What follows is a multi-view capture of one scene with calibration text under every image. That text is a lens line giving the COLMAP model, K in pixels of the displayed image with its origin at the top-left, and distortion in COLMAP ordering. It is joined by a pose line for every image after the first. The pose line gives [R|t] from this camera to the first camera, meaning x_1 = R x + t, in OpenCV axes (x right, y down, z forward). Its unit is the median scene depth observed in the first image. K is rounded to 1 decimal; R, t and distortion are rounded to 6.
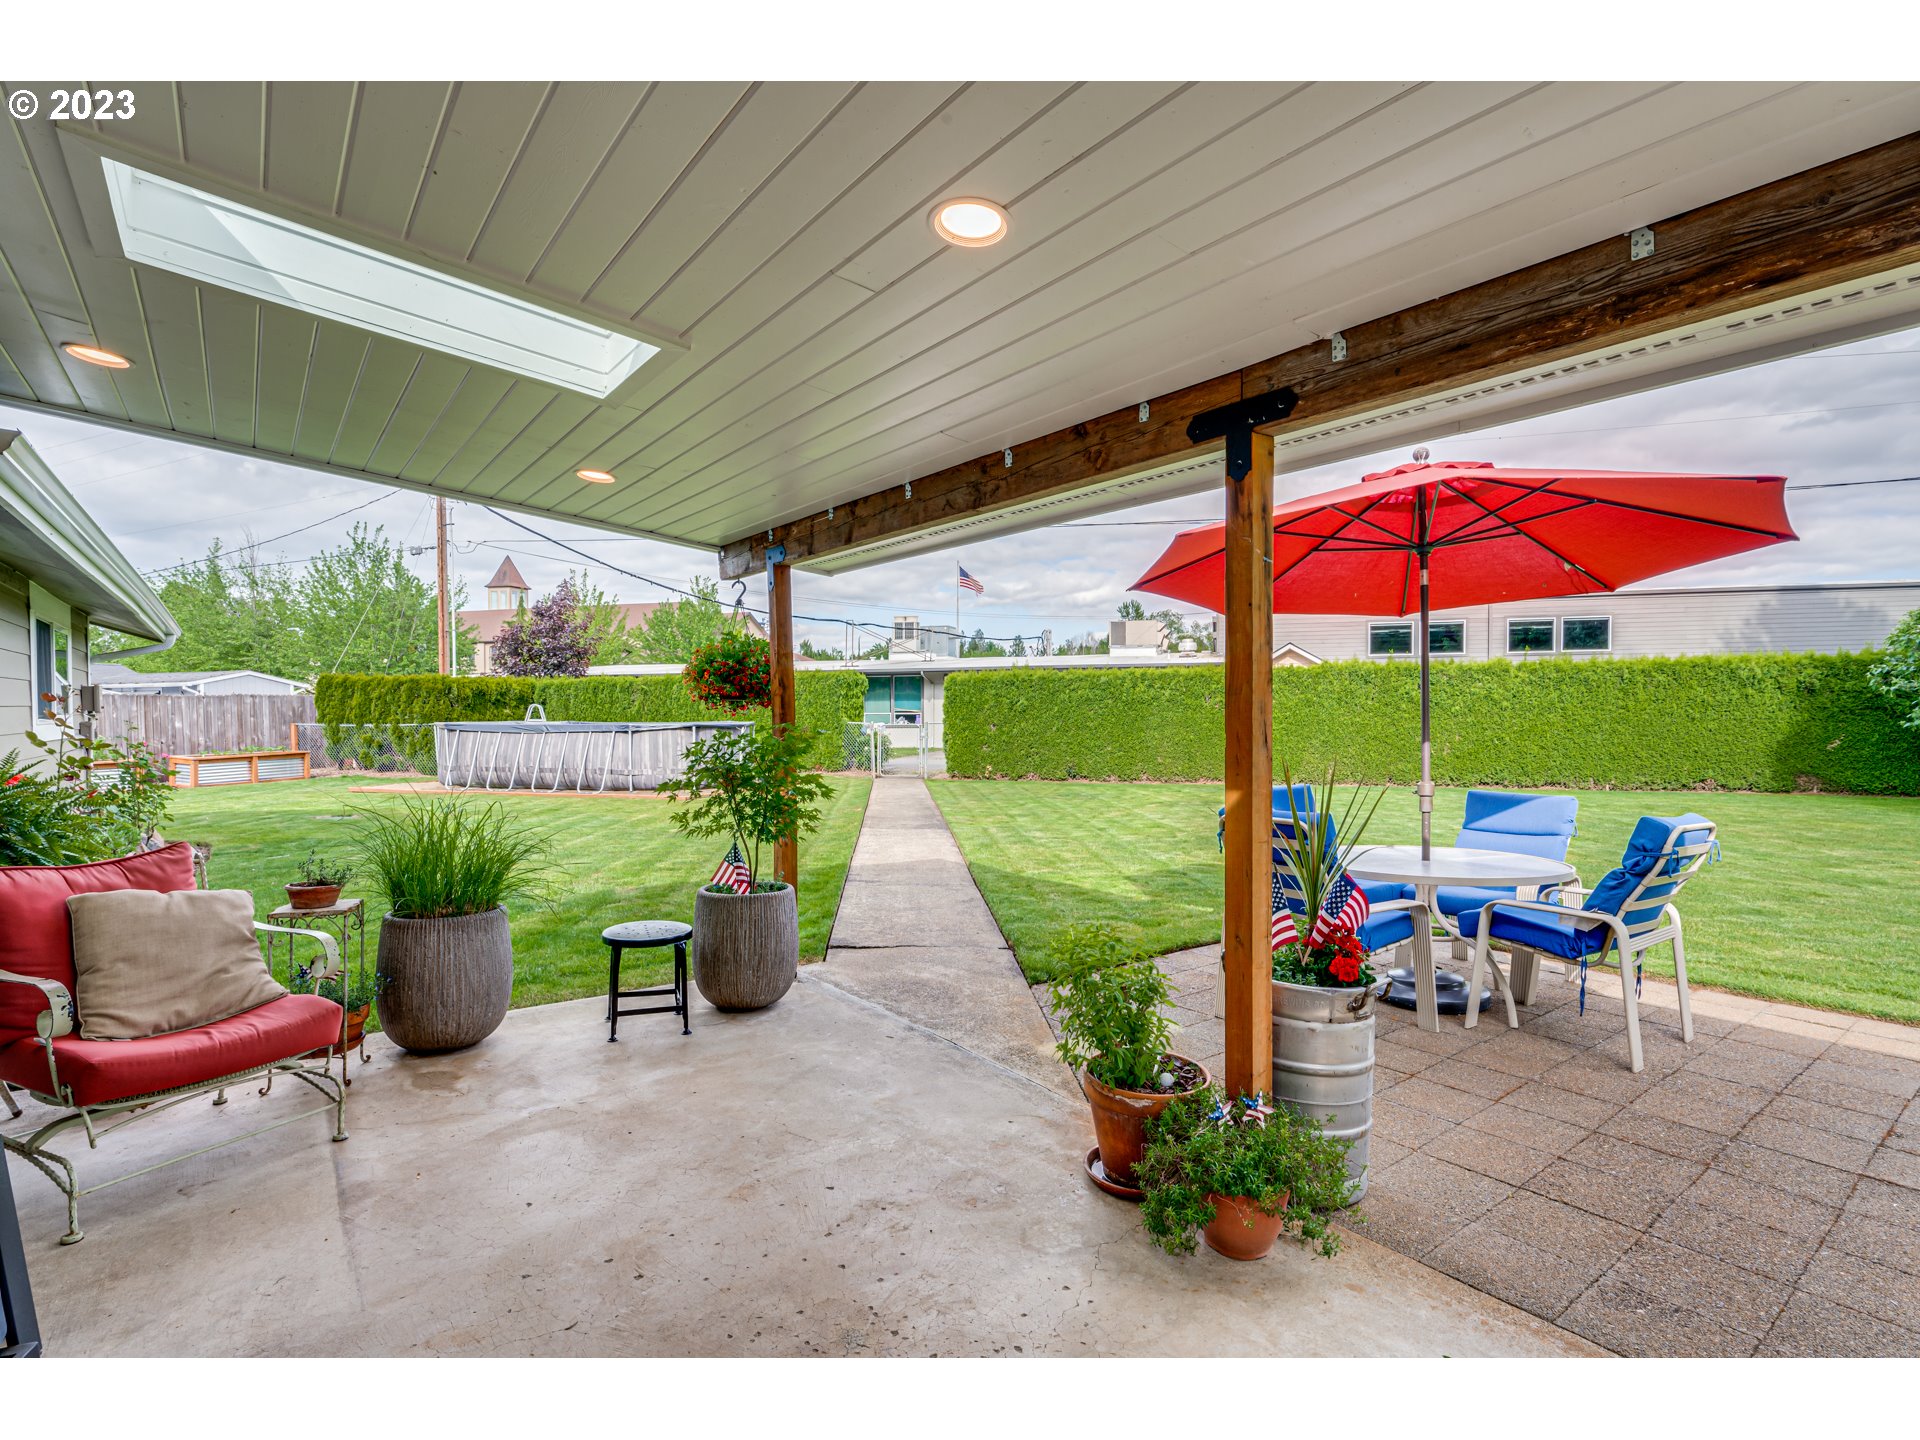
lens RADIAL K [[905.2, 0, 959.2], [0, 905.2, 748.2], [0, 0, 1]] dist [-0.000008, -0.000082]
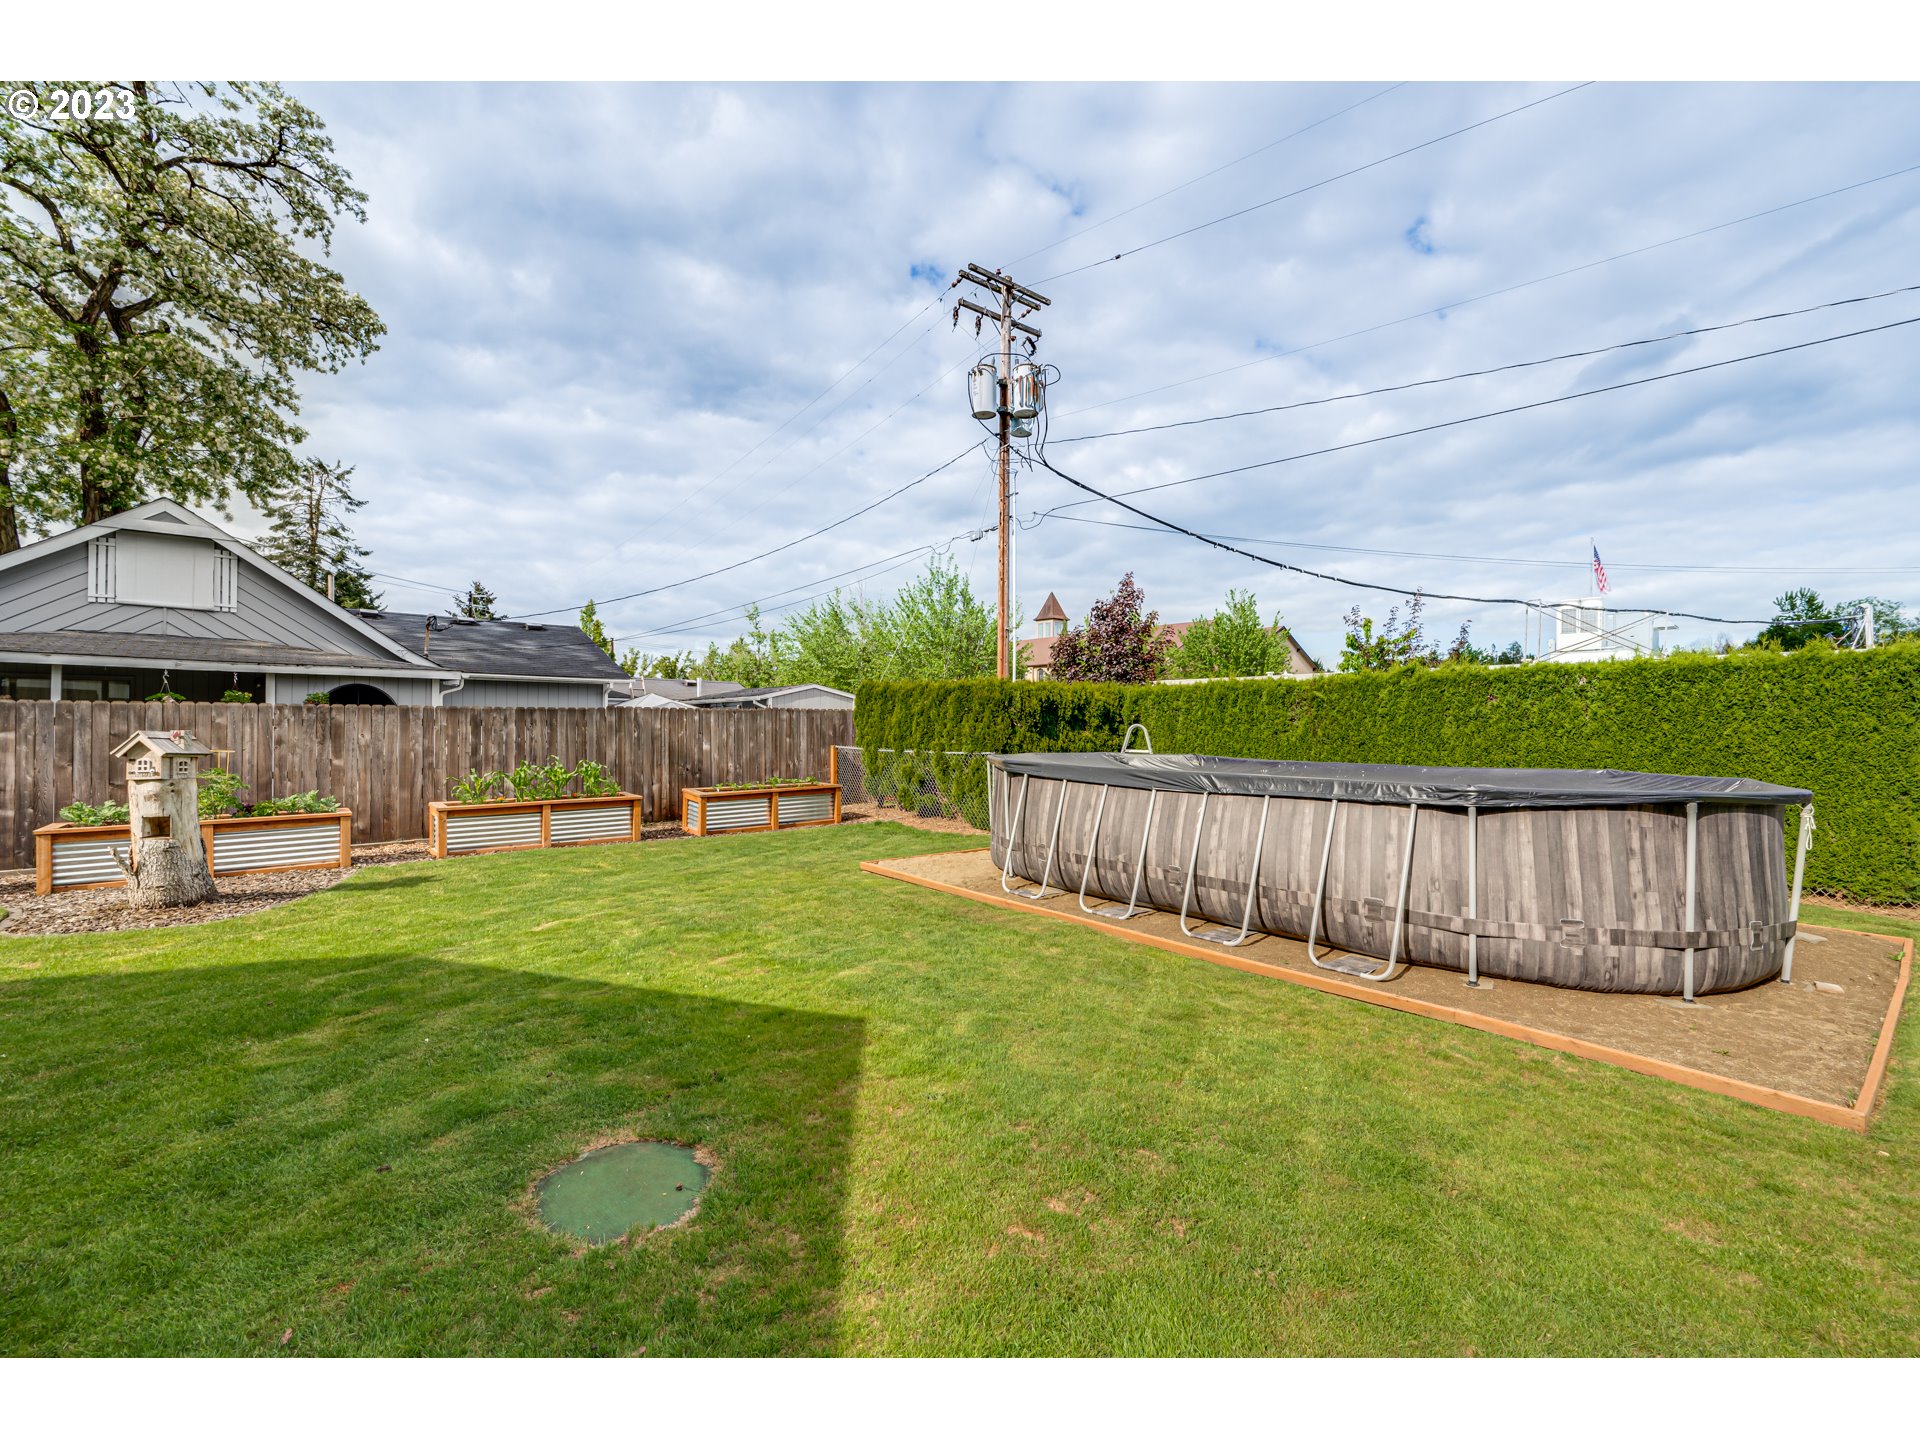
lens RADIAL K [[768.2, 0, 981.5], [0, 768.2, 722.2], [0, 0, 1]] dist [-0.002508, 0.000012]
pose [[0.859141, 0.007337, -0.511687, -0.295912], [-0.030919, 0.998815, -0.037593, -0.027558], [0.510804, 0.048119, 0.858349, 0.512104]]
